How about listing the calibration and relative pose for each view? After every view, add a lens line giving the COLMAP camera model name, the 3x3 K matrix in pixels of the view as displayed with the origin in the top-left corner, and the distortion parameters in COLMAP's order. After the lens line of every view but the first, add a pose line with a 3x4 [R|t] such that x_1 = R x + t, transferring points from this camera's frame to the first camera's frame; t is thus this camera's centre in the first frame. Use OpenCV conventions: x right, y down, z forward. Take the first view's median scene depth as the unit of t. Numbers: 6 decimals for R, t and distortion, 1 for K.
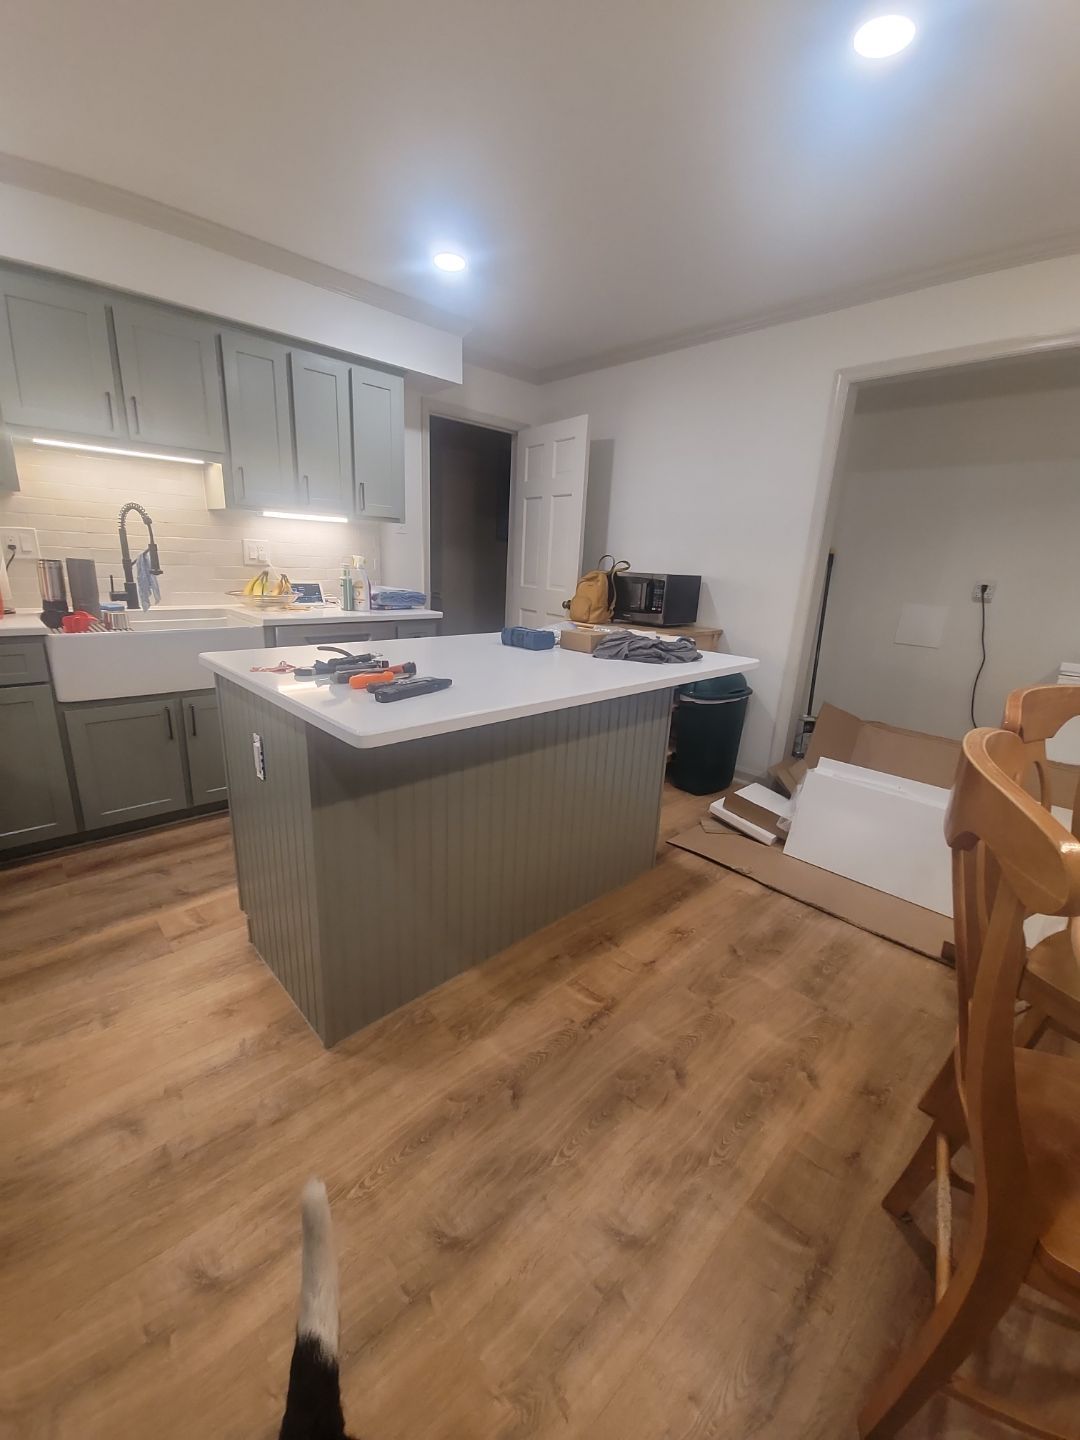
lens RADIAL K [[578.2, 0, 537.8], [0, 578.2, 722.0], [0, 0, 1]] dist [0.007148, -0.006988]
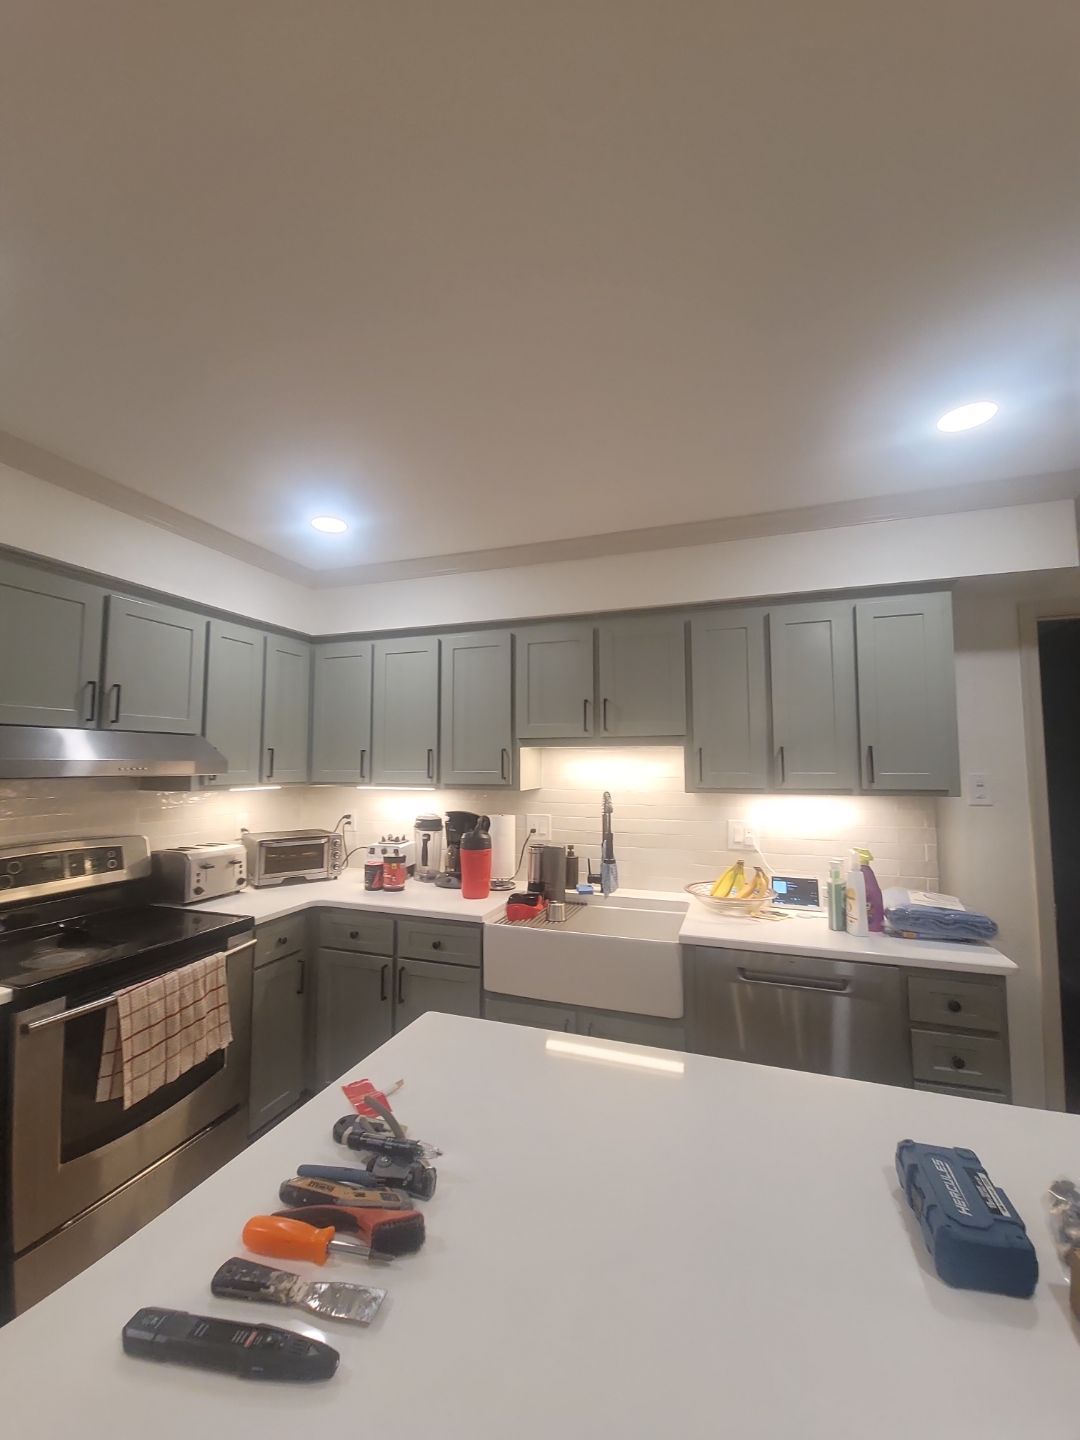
lens RADIAL K [[578.2, 0, 536.5], [0, 578.2, 722.6], [0, 0, 1]] dist [0.007148, -0.006988]
pose [[0.451508, -0.111261, -0.885303, 0.156491], [-0.226300, 0.945474, -0.234237, -0.217750], [0.863093, 0.306104, 0.401710, 0.429337]]
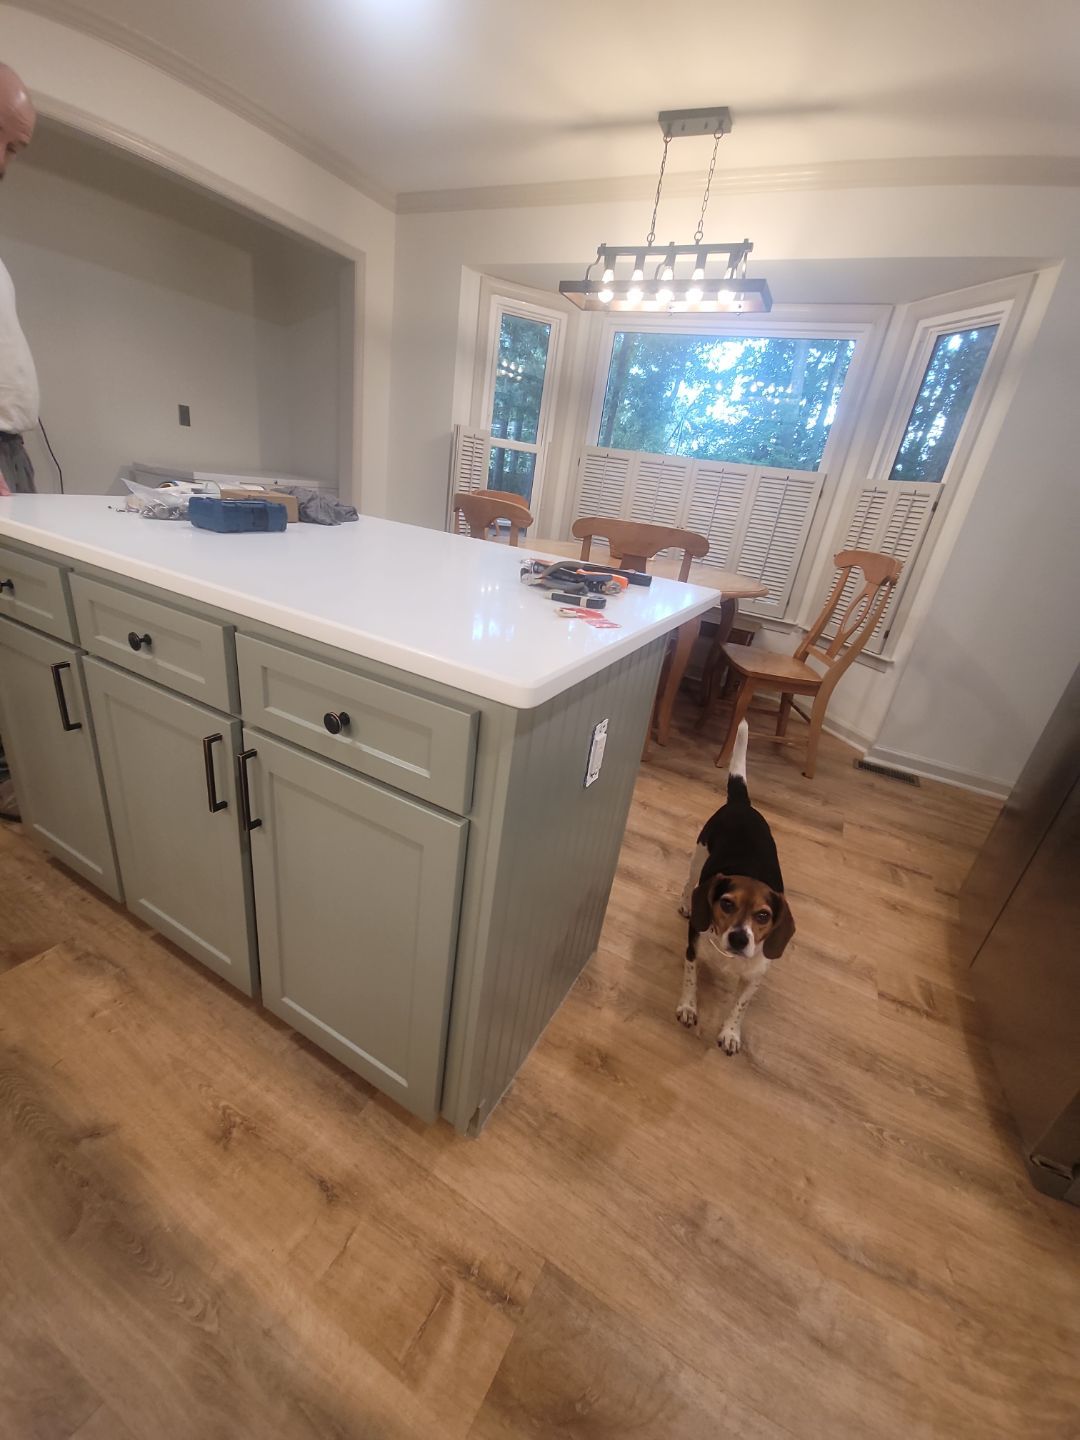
lens RADIAL K [[578.2, 0, 536.9], [0, 578.2, 724.6], [0, 0, 1]] dist [0.007148, -0.006988]
pose [[-0.295659, -0.455286, 0.839822, -0.573030], [0.118997, 0.854725, 0.505258, -0.178025], [-0.947853, 0.249320, -0.198529, 0.676609]]
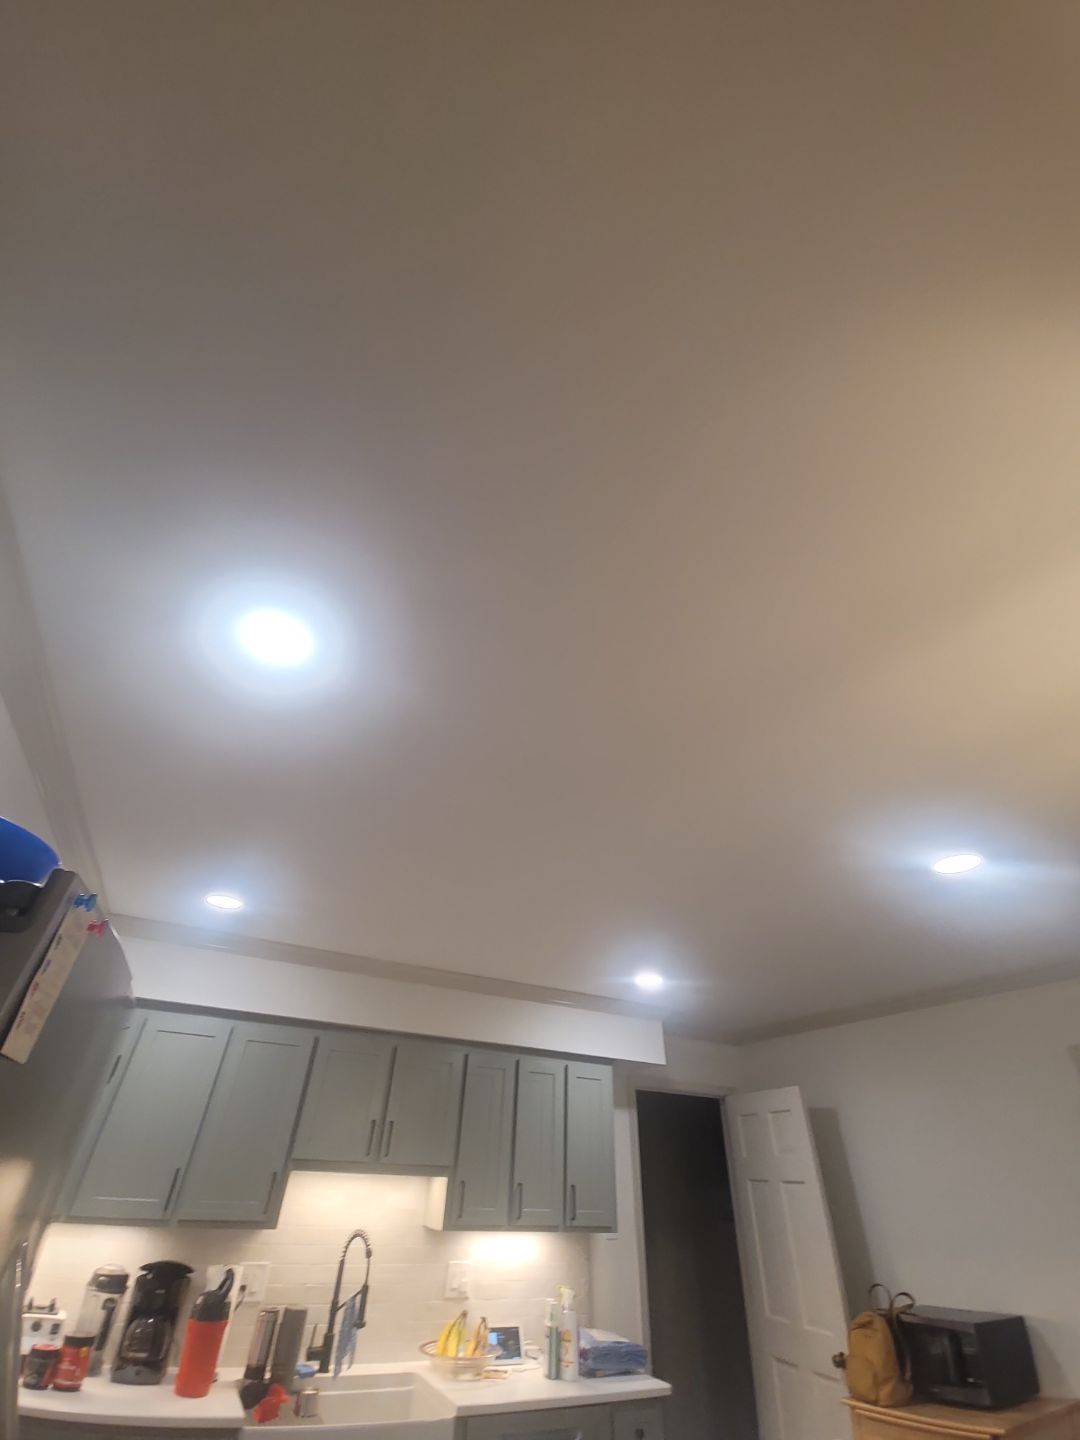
lens RADIAL K [[578.2, 0, 539.8], [0, 578.2, 722.1], [0, 0, 1]] dist [0.007148, -0.006988]
pose [[0.955385, -0.192623, -0.223908, 0.010387], [-0.073192, 0.580037, -0.811295, -0.085223], [0.286149, 0.791488, 0.540061, -0.177050]]
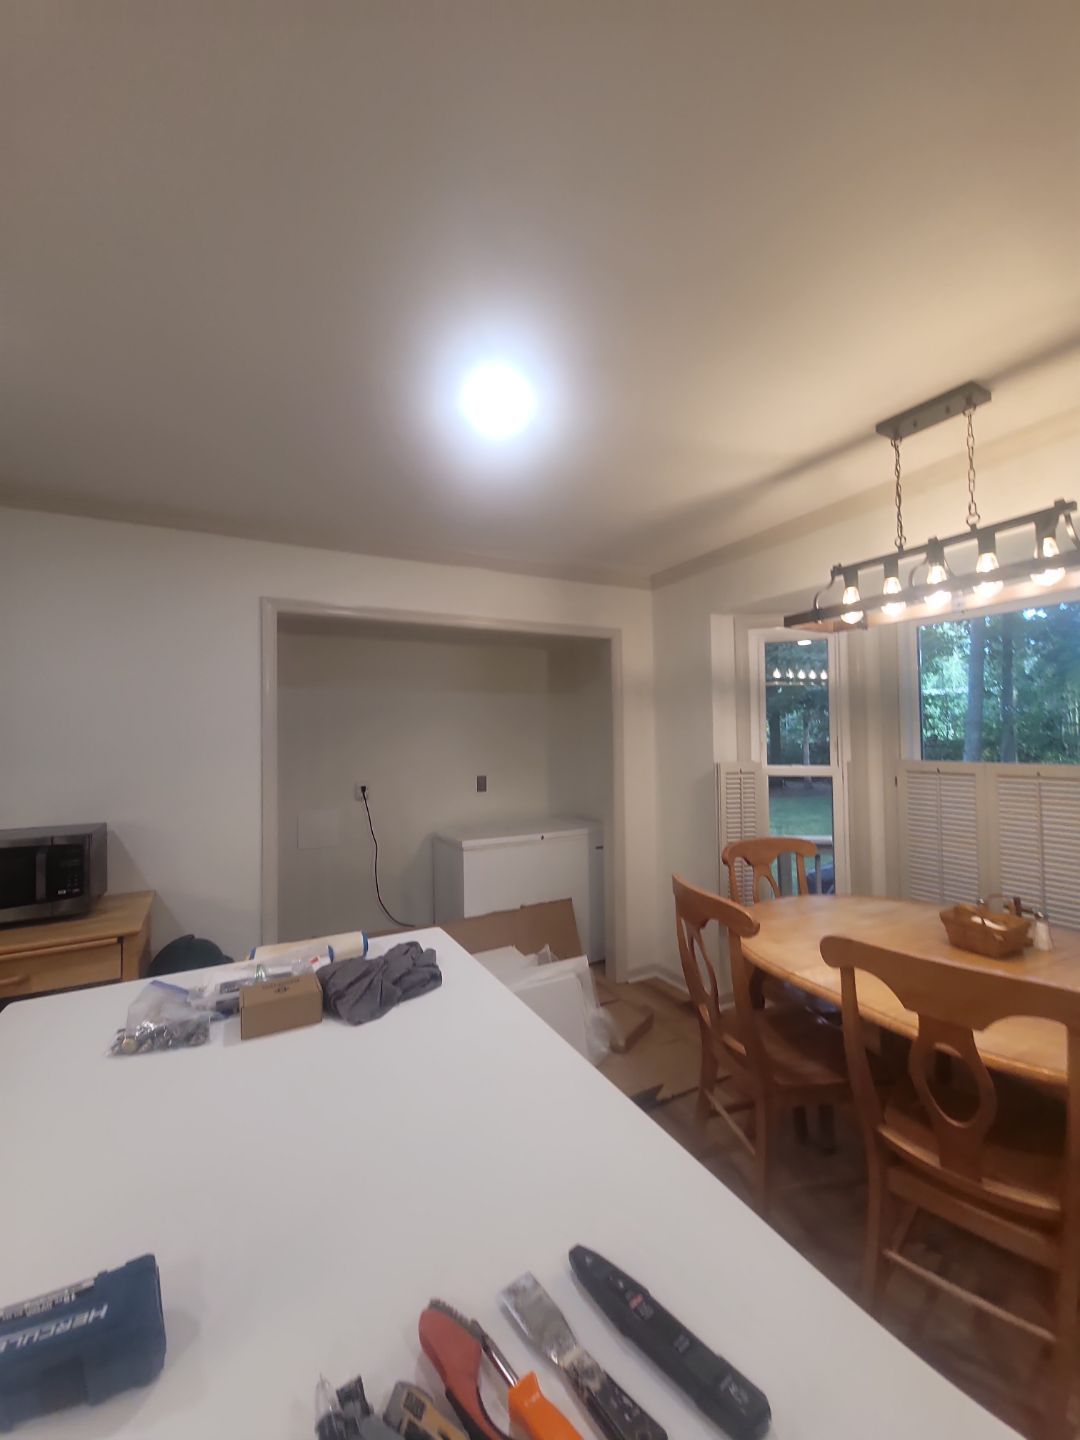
lens RADIAL K [[578.2, 0, 531.4], [0, 578.2, 722.2], [0, 0, 1]] dist [0.007148, -0.006988]
pose [[0.283759, -0.021264, 0.958660, -0.300830], [0.289381, 0.955040, -0.064472, -0.228497], [-0.914188, 0.295713, 0.277155, 0.404733]]
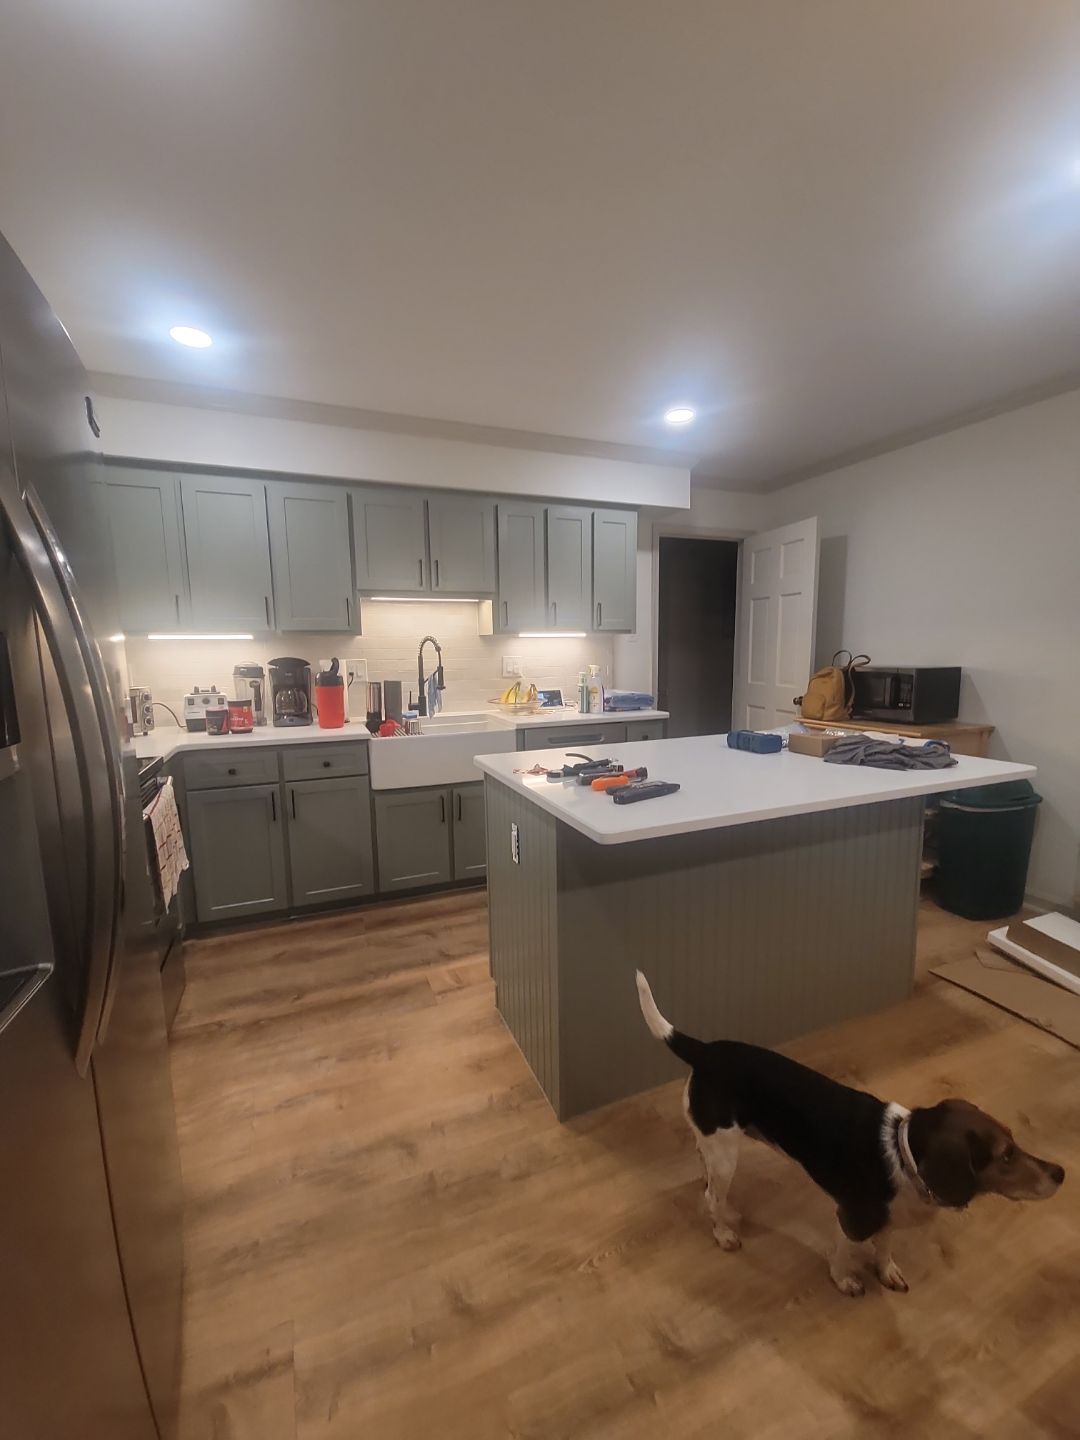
lens RADIAL K [[578.2, 0, 538.3], [0, 578.2, 722.7], [0, 0, 1]] dist [0.007148, -0.006988]
pose [[0.929285, -0.011340, -0.369190, 0.004550], [-0.045275, 0.988494, -0.144324, -0.009560], [0.366578, 0.150833, 0.918079, -0.070015]]
